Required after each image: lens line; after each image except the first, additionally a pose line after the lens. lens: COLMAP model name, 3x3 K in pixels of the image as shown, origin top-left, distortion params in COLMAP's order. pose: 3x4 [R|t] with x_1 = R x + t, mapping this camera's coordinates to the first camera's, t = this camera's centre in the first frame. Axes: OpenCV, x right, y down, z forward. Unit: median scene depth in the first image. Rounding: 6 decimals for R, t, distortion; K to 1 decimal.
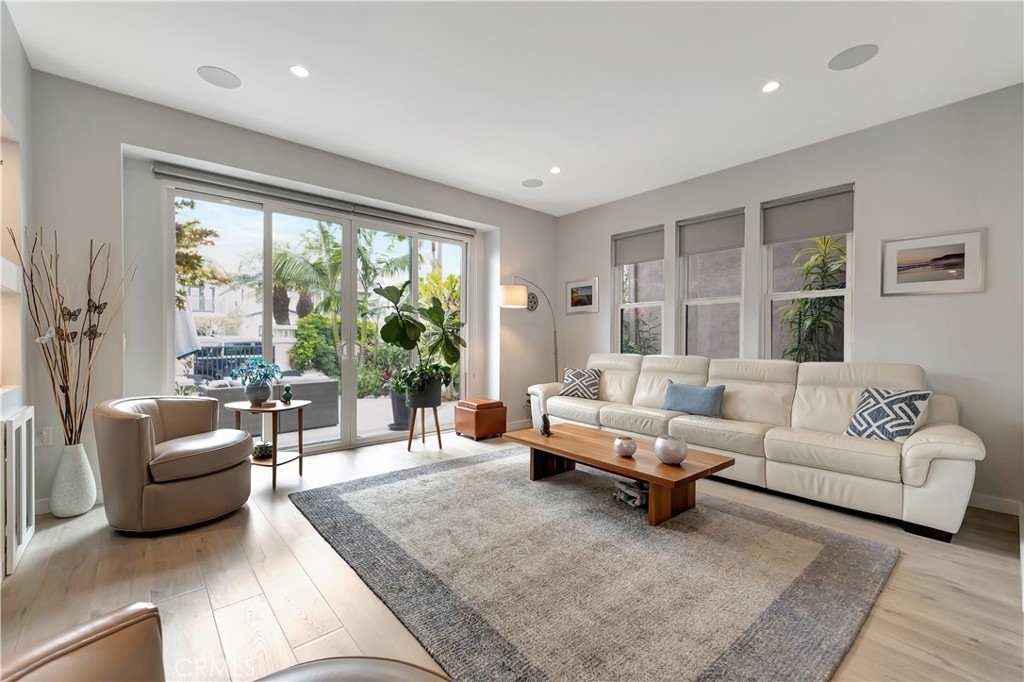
lens RADIAL K [[425.3, 0, 512.4], [0, 425.3, 338.0], [0, 0, 1]] dist [0.000378, 0.000008]
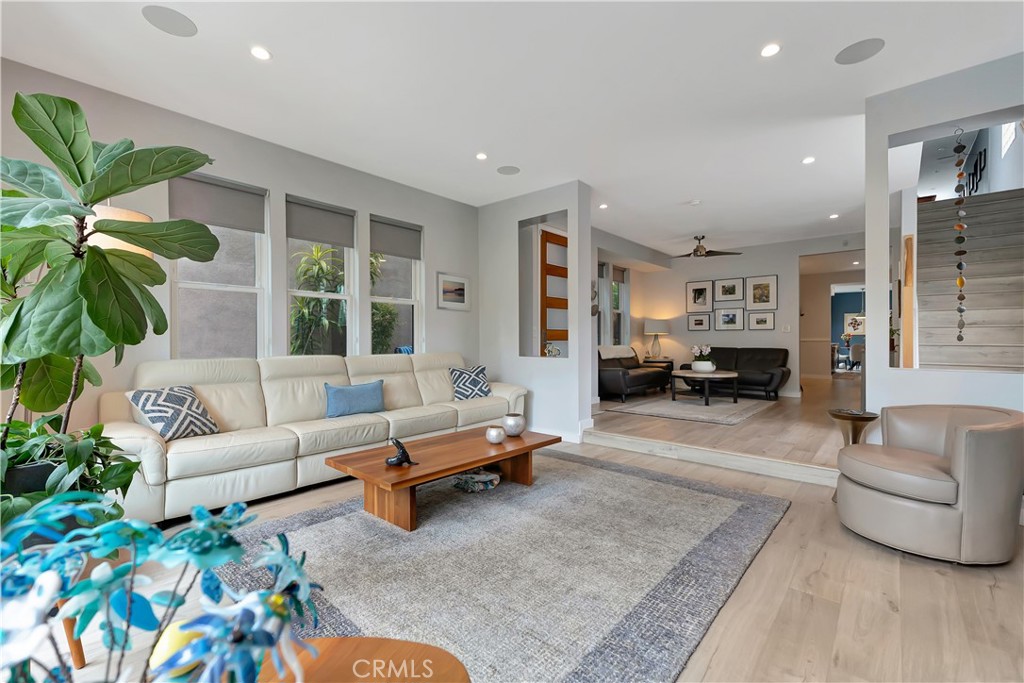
lens RADIAL K [[440.0, 0, 514.7], [0, 440.0, 337.3], [0, 0, 1]] dist [0.001138, 0.000434]
pose [[-0.140747, 0.000306, 0.990046, -0.641870], [-0.001521, 0.999999, -0.000526, 0.004899], [-0.990044, -0.001580, -0.140746, 0.834778]]
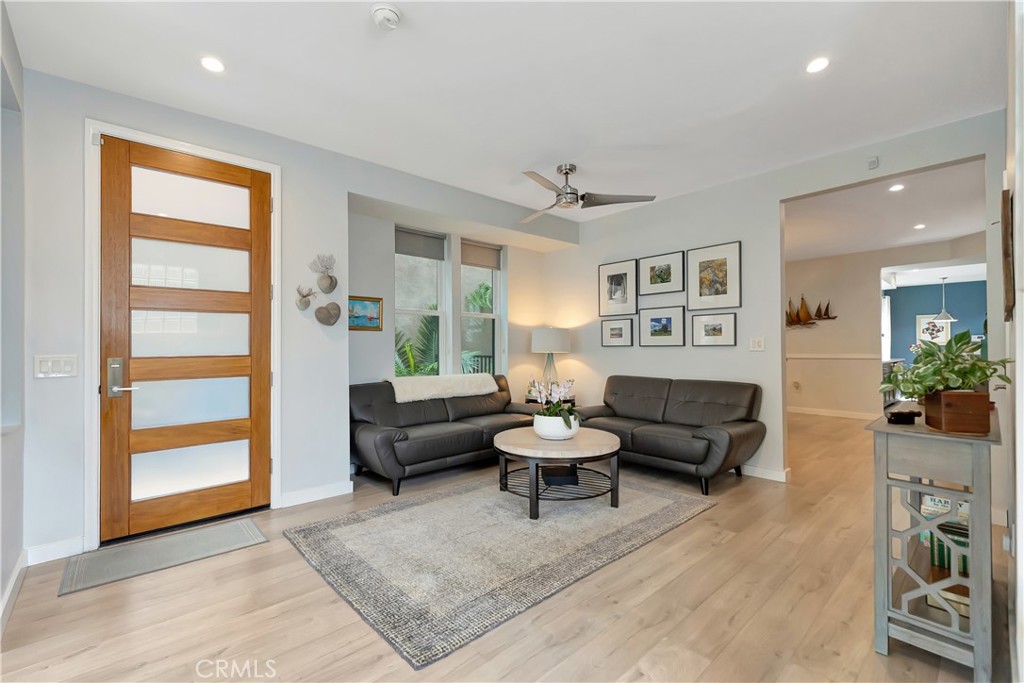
lens RADIAL K [[431.4, 0, 512.0], [0, 431.4, 341.5], [0, 0, 1]] dist [0.003771, 0.000378]
pose [[-0.012656, 0.009123, 0.999878, 0.190312], [0.004705, 0.999948, -0.009064, -0.038400], [-0.999909, 0.004590, -0.012698, -0.110818]]
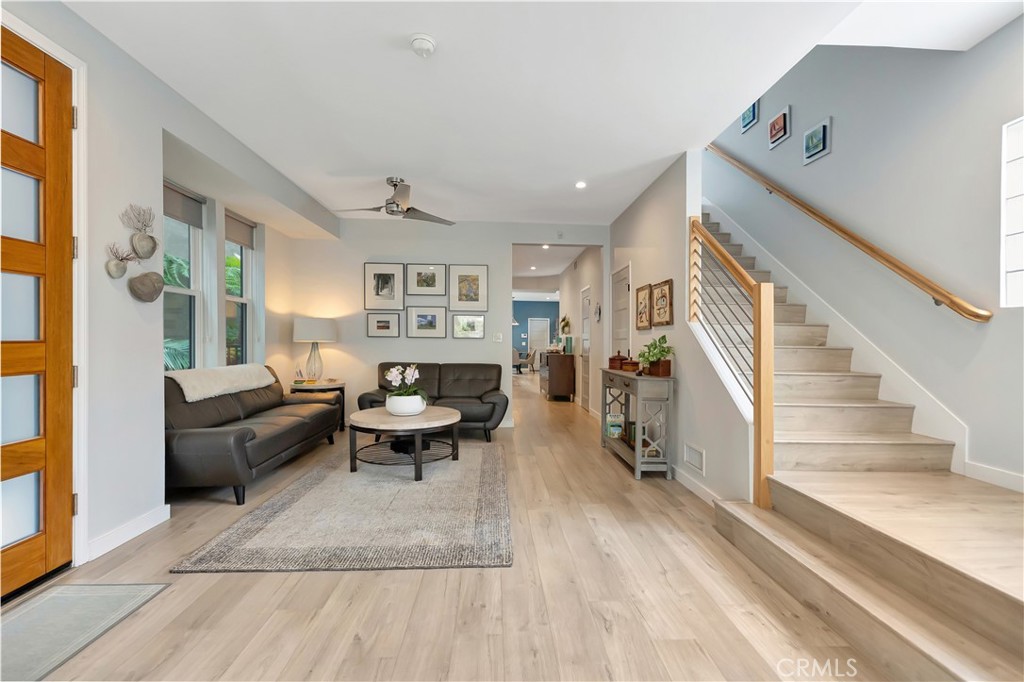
lens RADIAL K [[425.3, 0, 512.4], [0, 425.3, 338.0], [0, 0, 1]] dist [0.000378, 0.000008]
pose [[-0.779588, -0.011362, 0.626190, 0.238314], [-0.016900, 0.999853, -0.002899, -0.034424], [-0.626065, -0.012843, -0.779665, 0.420509]]
